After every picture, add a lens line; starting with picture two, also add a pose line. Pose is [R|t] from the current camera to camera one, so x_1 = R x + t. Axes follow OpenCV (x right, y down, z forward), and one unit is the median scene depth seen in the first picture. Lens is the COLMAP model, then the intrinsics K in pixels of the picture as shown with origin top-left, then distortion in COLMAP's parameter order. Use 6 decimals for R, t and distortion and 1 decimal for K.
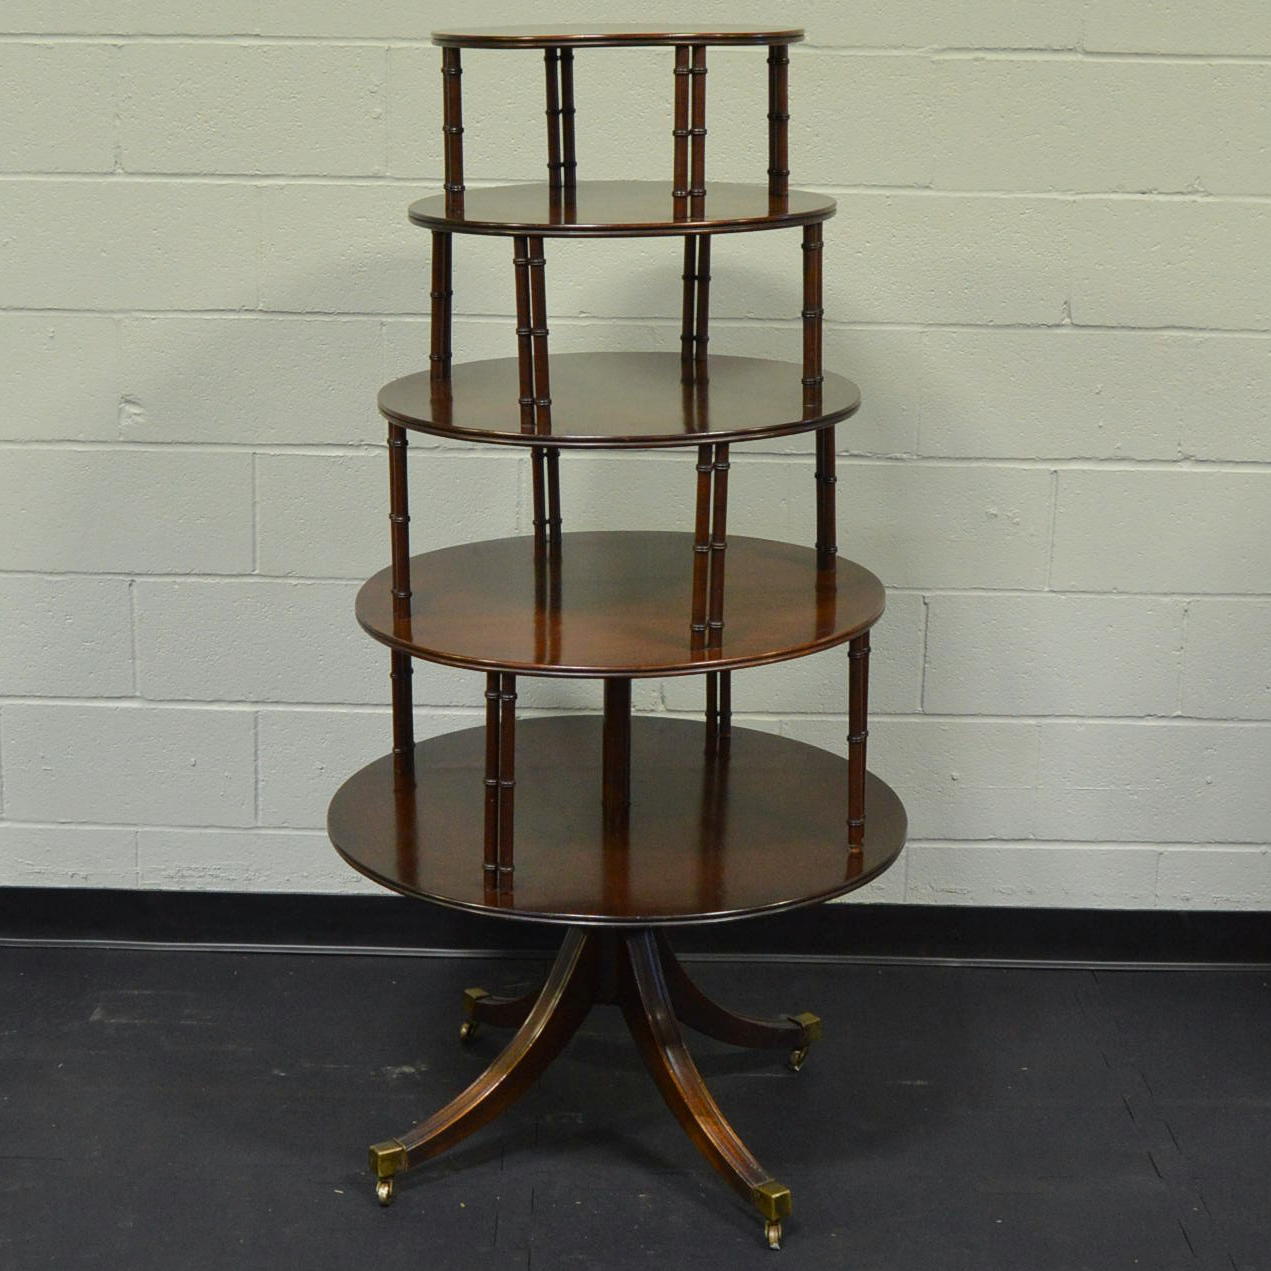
lens RADIAL K [[2572.6, 0, 582.5], [0, 2572.6, 446.6], [0, 0, 1]] dist [-0.074856, -0.067030]
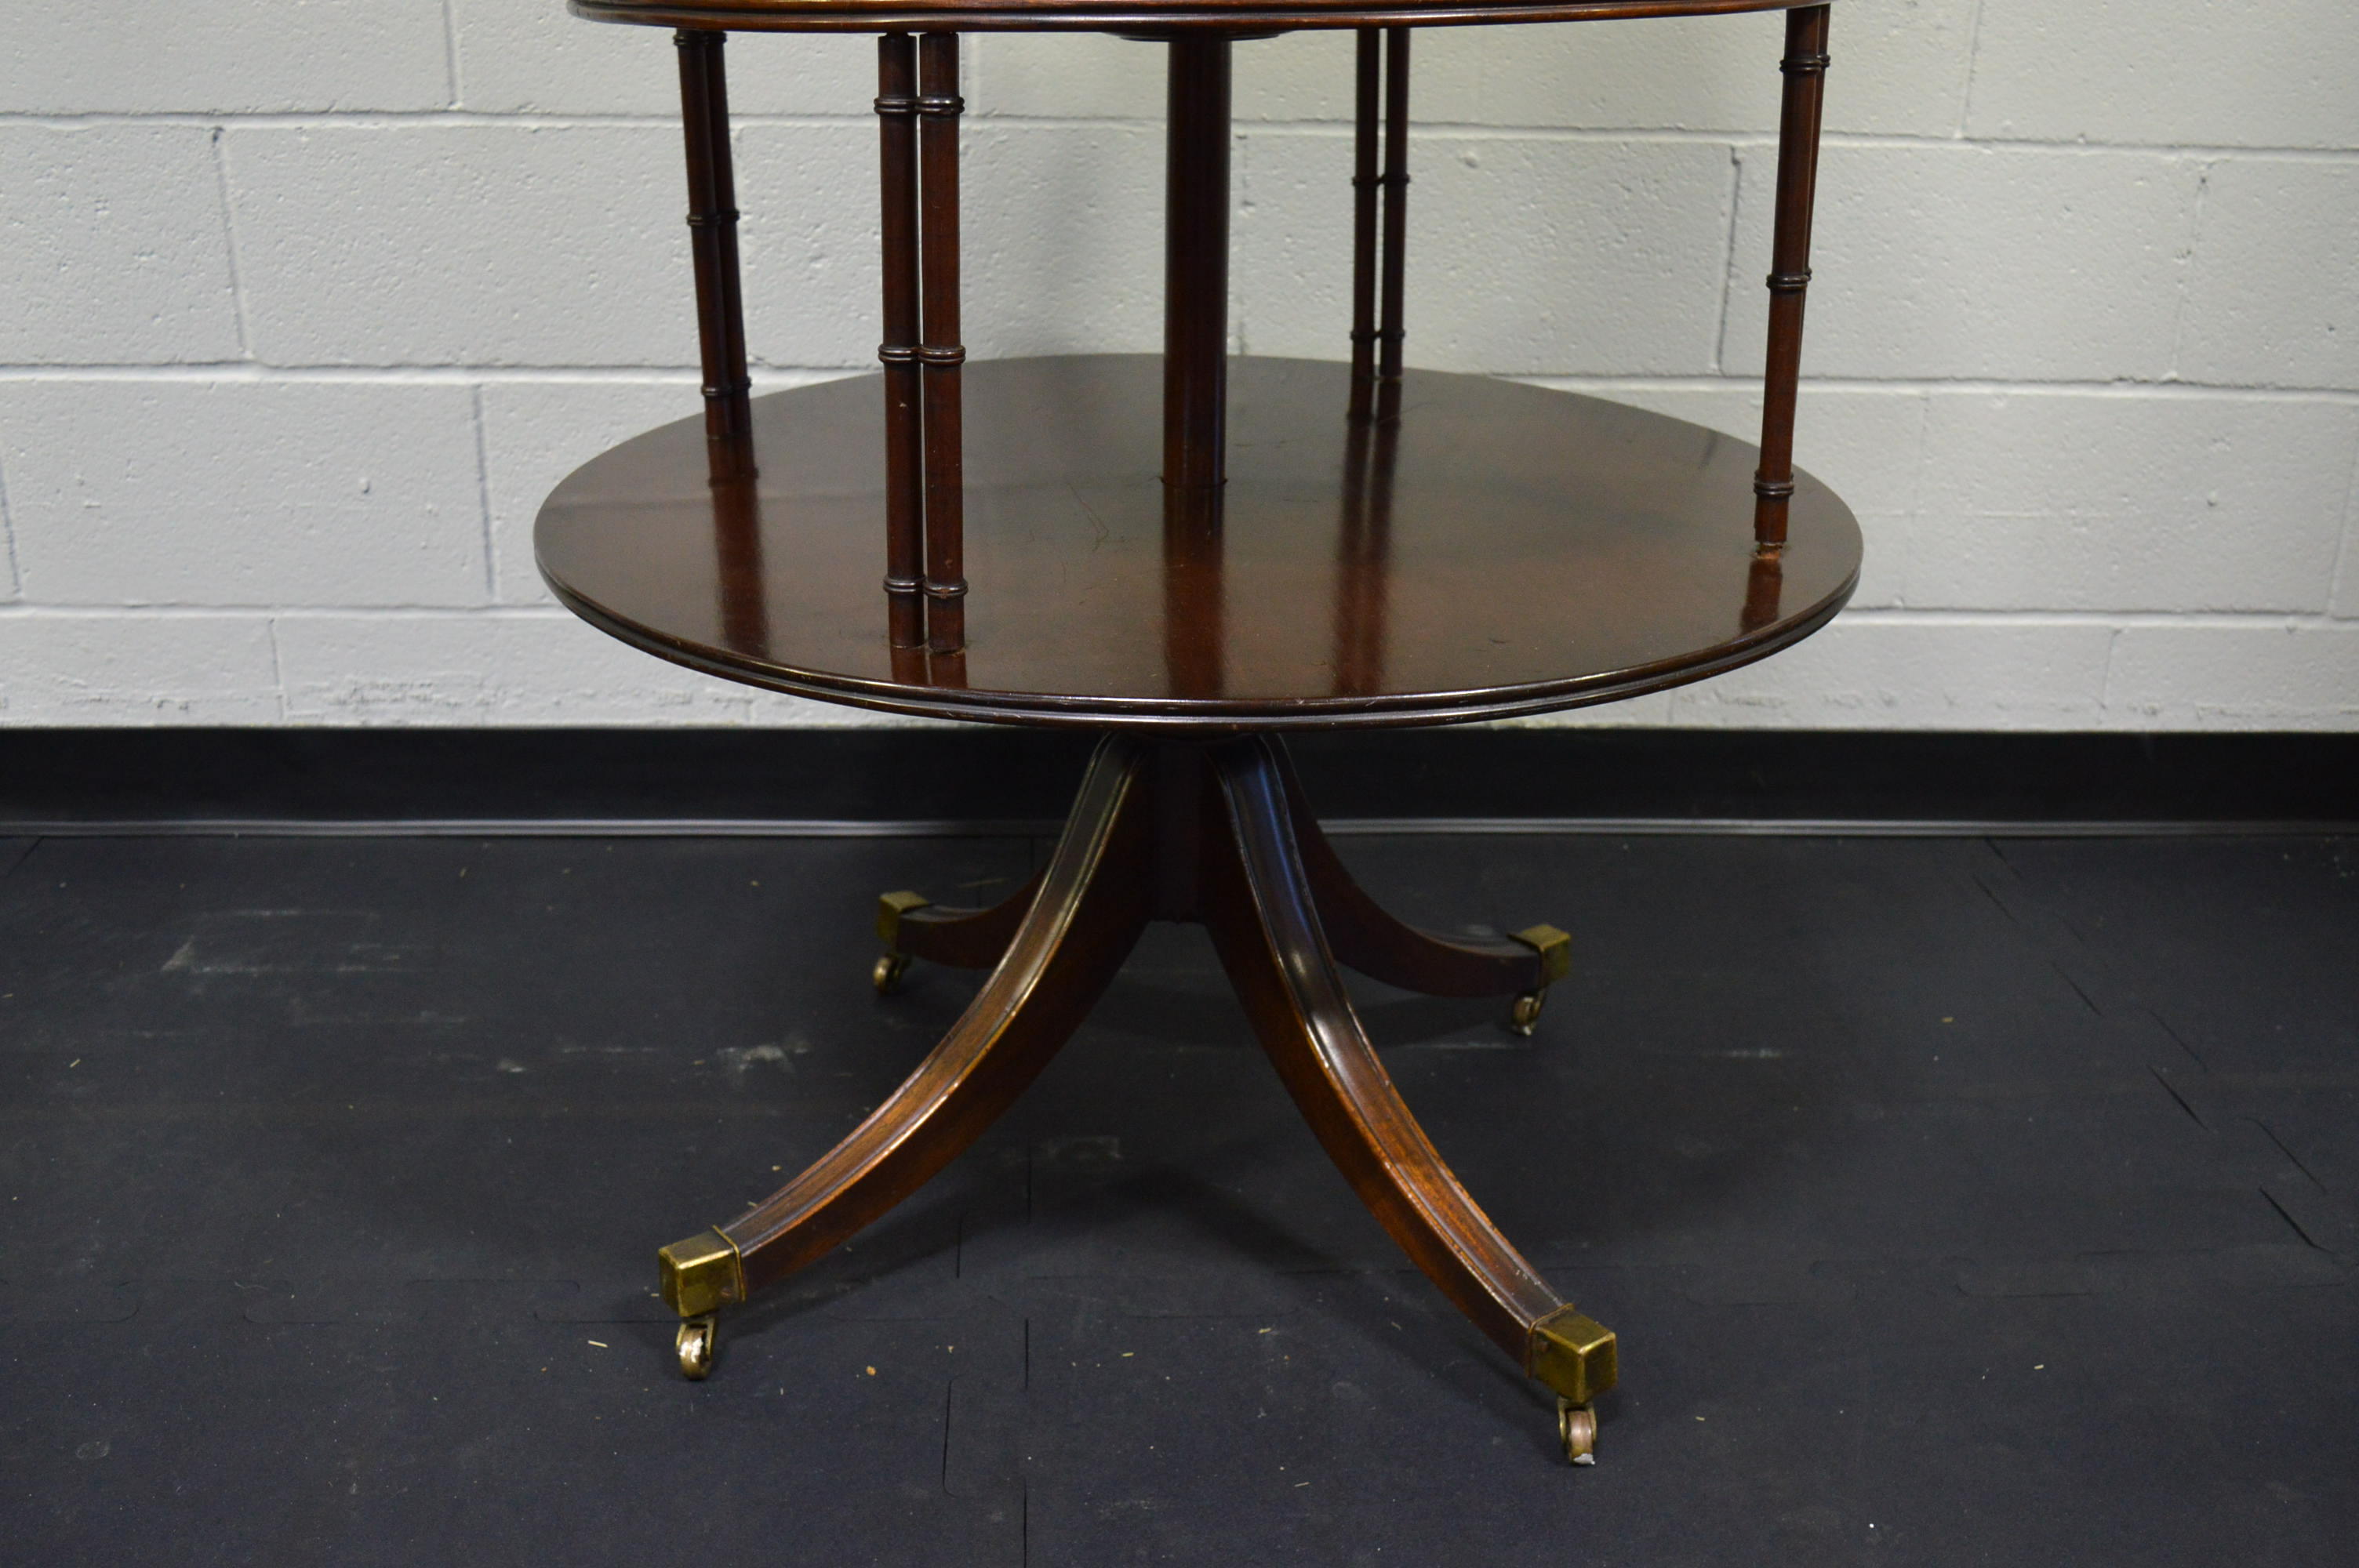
lens RADIAL K [[2339.5, 0, 1179.5], [0, 2339.5, 784.0], [0, 0, 1]] dist [-0.067917, 0.002850]
pose [[0.998030, -0.019503, 0.059634, -0.013301], [0.009247, 0.985802, 0.167654, 0.111201], [-0.062057, -0.166773, 0.984041, 0.534554]]
